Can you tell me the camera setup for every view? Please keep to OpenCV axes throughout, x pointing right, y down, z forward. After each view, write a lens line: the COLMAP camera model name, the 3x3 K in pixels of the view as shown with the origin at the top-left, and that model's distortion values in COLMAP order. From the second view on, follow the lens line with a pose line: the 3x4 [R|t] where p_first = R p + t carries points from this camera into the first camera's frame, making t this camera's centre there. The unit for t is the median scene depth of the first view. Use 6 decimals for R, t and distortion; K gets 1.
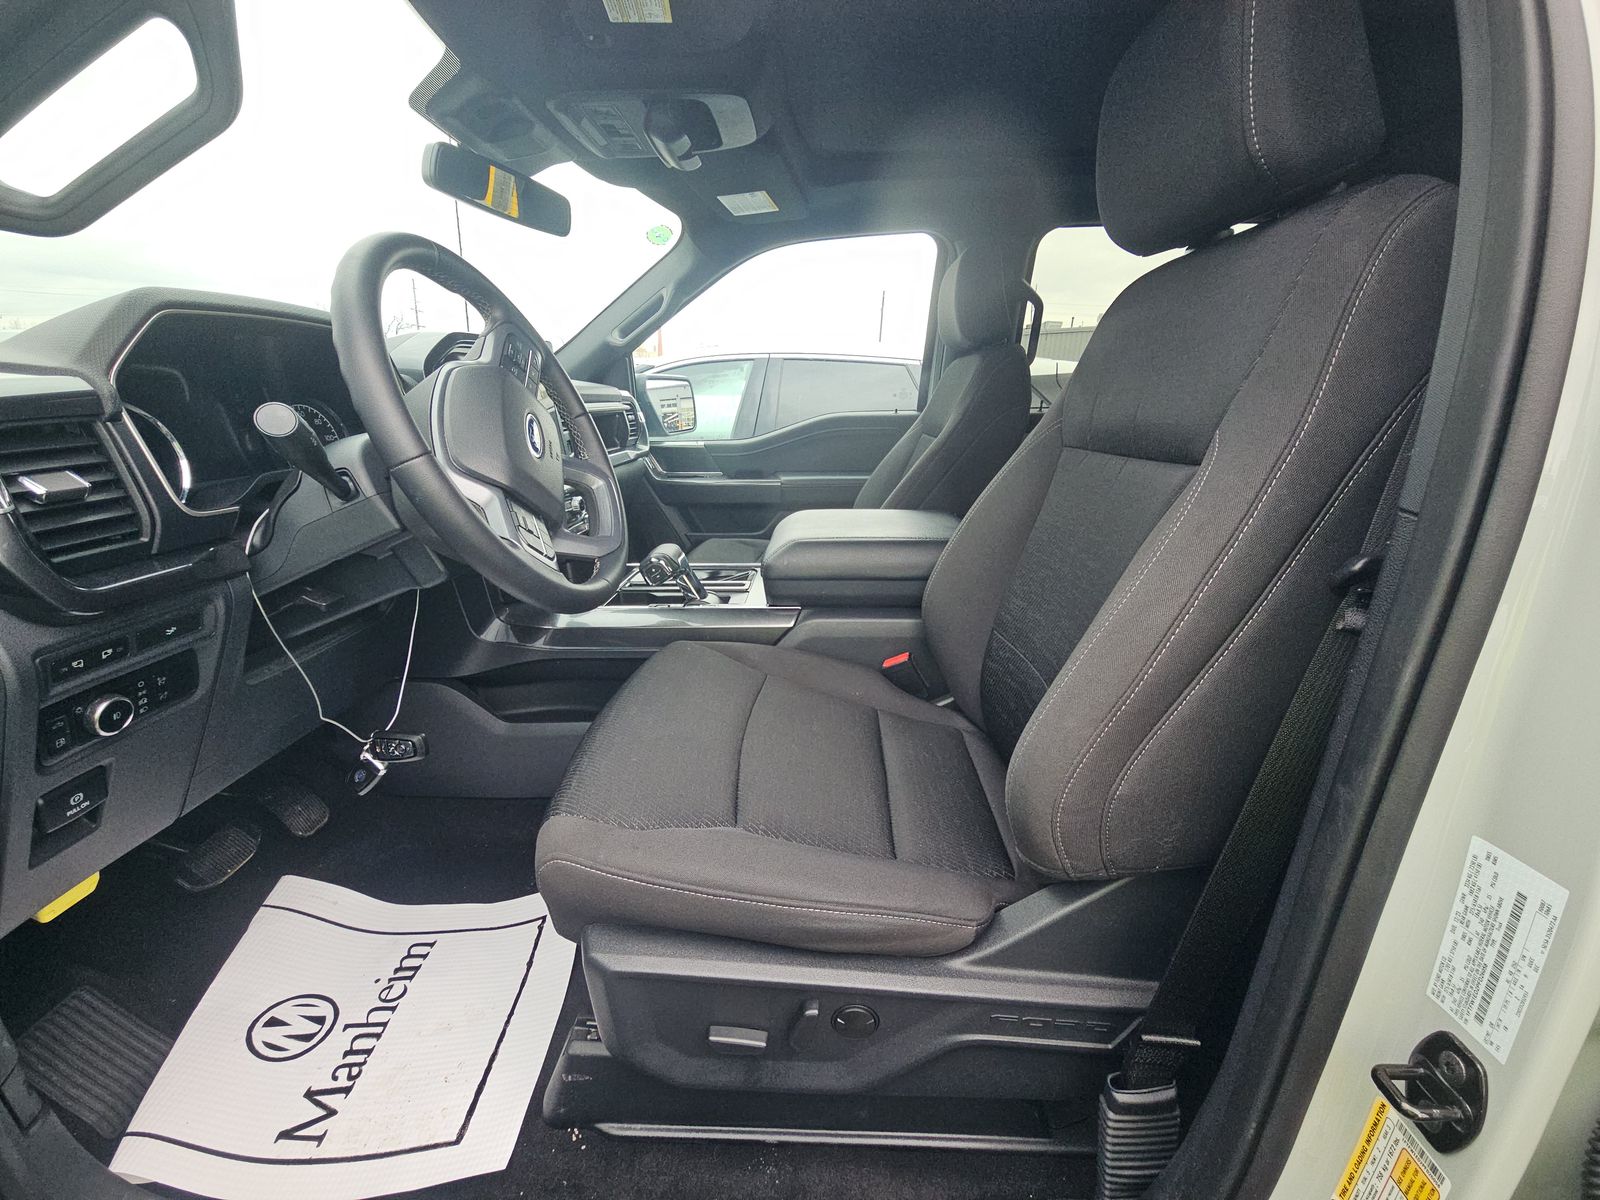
lens RADIAL K [[641.2, 0, 795.8], [0, 641.2, 596.5], [0, 0, 1]] dist [-0.000661, -0.011051]
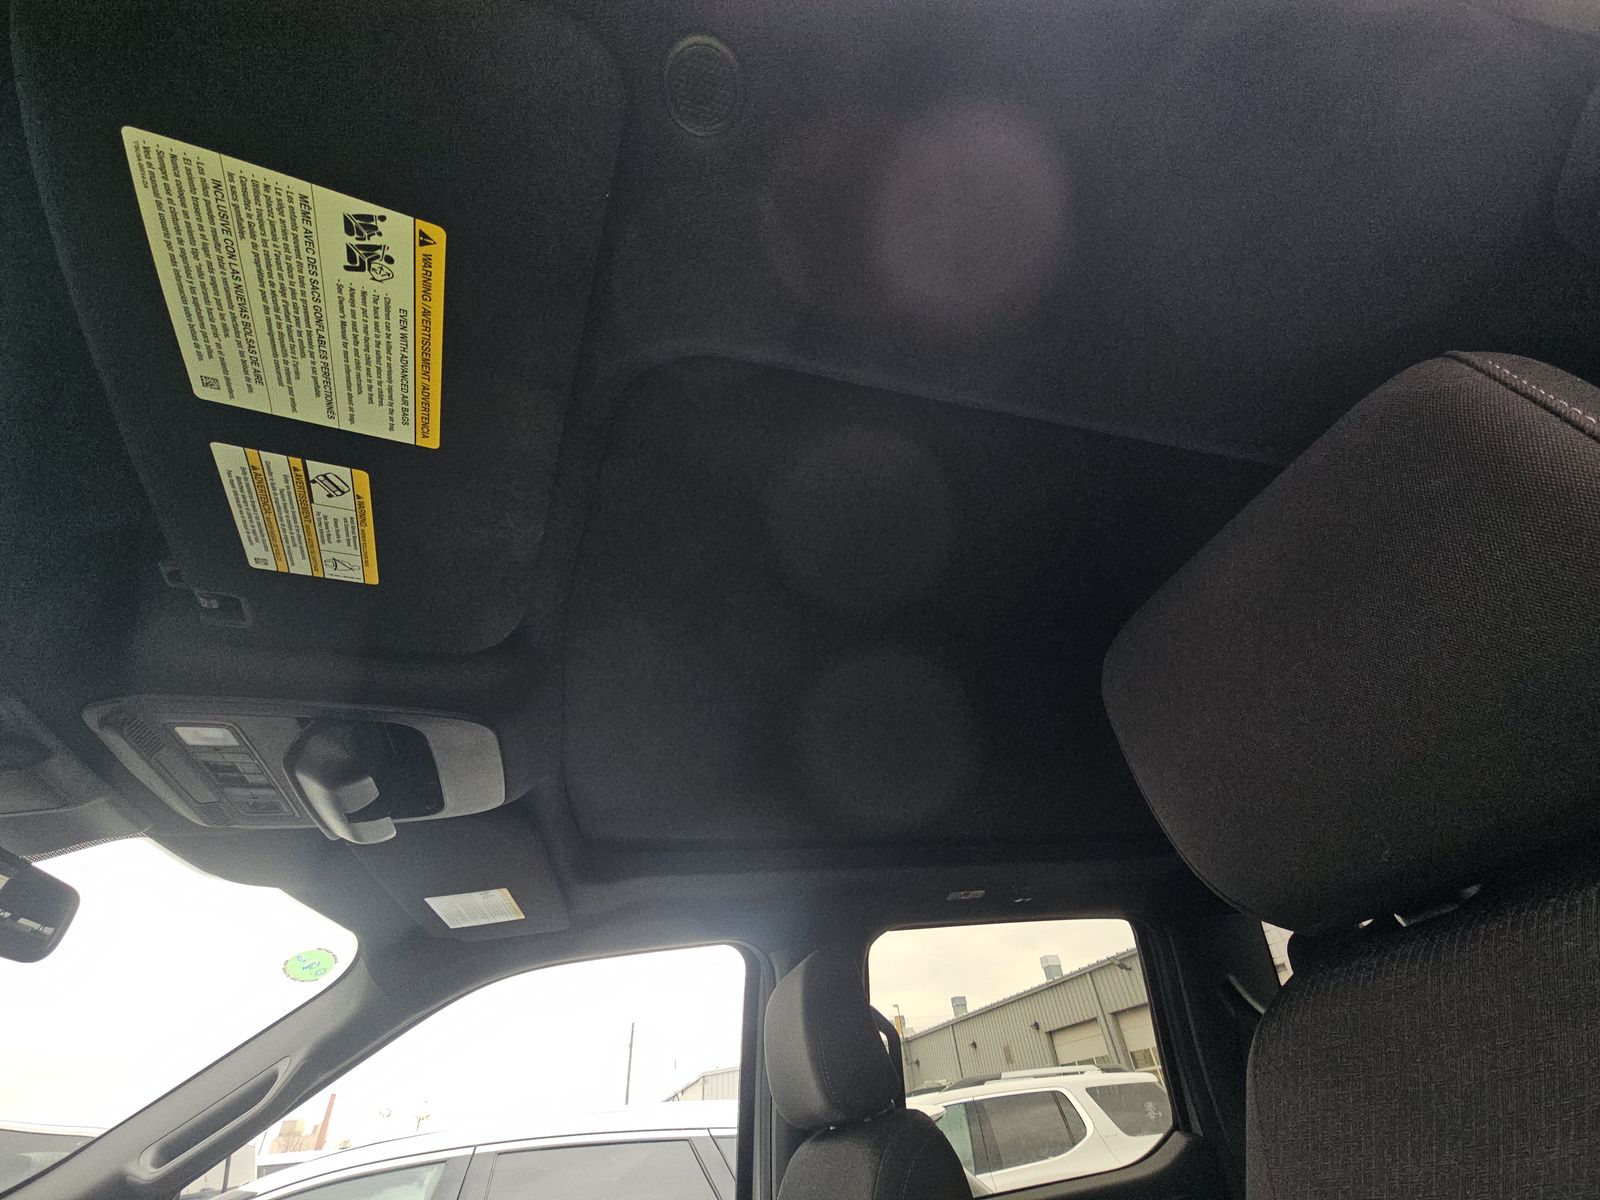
lens RADIAL K [[641.2, 0, 795.8], [0, 641.2, 596.5], [0, 0, 1]] dist [-0.000661, -0.011051]
pose [[0.941904, 0.121923, 0.312973, -0.014498], [0.202611, 0.536934, -0.818933, -0.246649], [-0.267892, 0.834768, 0.481037, 0.443826]]
